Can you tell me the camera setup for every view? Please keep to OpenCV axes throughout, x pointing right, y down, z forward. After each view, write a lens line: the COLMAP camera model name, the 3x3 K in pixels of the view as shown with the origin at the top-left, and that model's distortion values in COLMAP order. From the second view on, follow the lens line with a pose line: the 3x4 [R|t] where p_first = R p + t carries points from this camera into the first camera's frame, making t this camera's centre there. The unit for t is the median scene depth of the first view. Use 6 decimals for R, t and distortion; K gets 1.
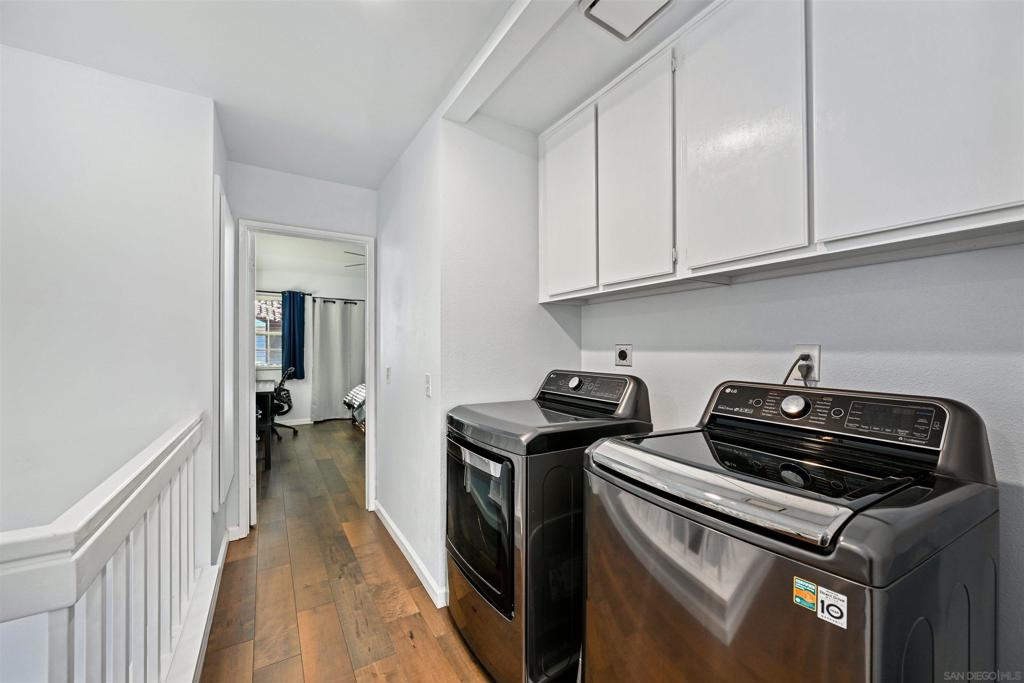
lens RADIAL K [[407.4, 0, 511.9], [0, 407.4, 344.9], [0, 0, 1]] dist [0.001070, 0.000314]
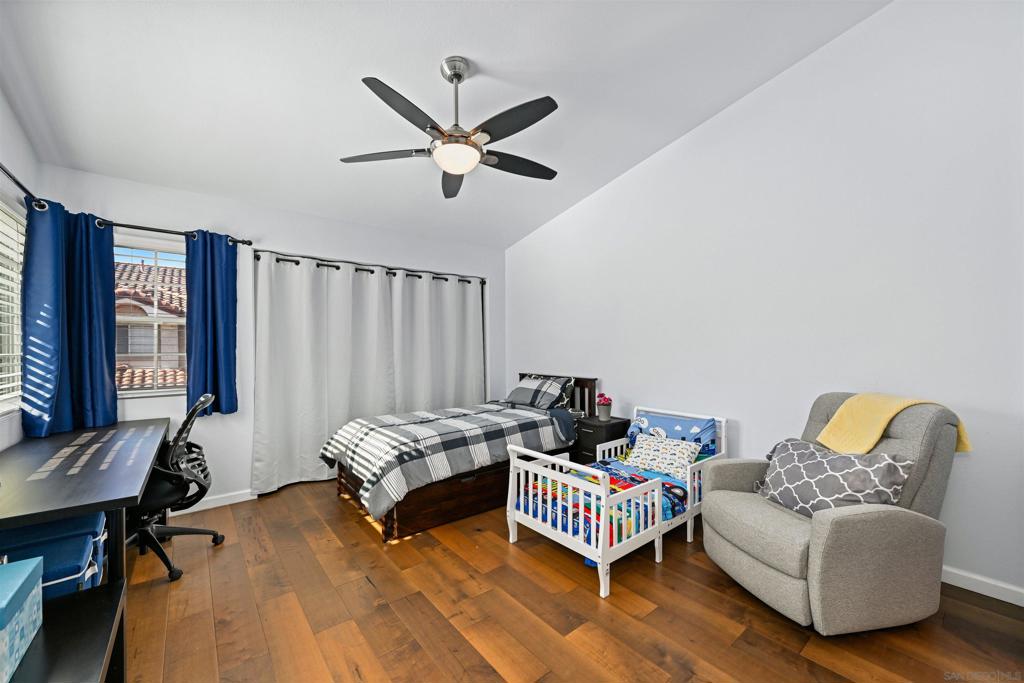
lens RADIAL K [[407.4, 0, 511.9], [0, 407.4, 344.9], [0, 0, 1]] dist [0.001070, 0.000314]
pose [[0.991199, -0.003935, 0.132320, -0.242262], [0.003552, 0.999989, 0.003134, 0.000661], [-0.132331, -0.002636, 0.991202, 0.462493]]
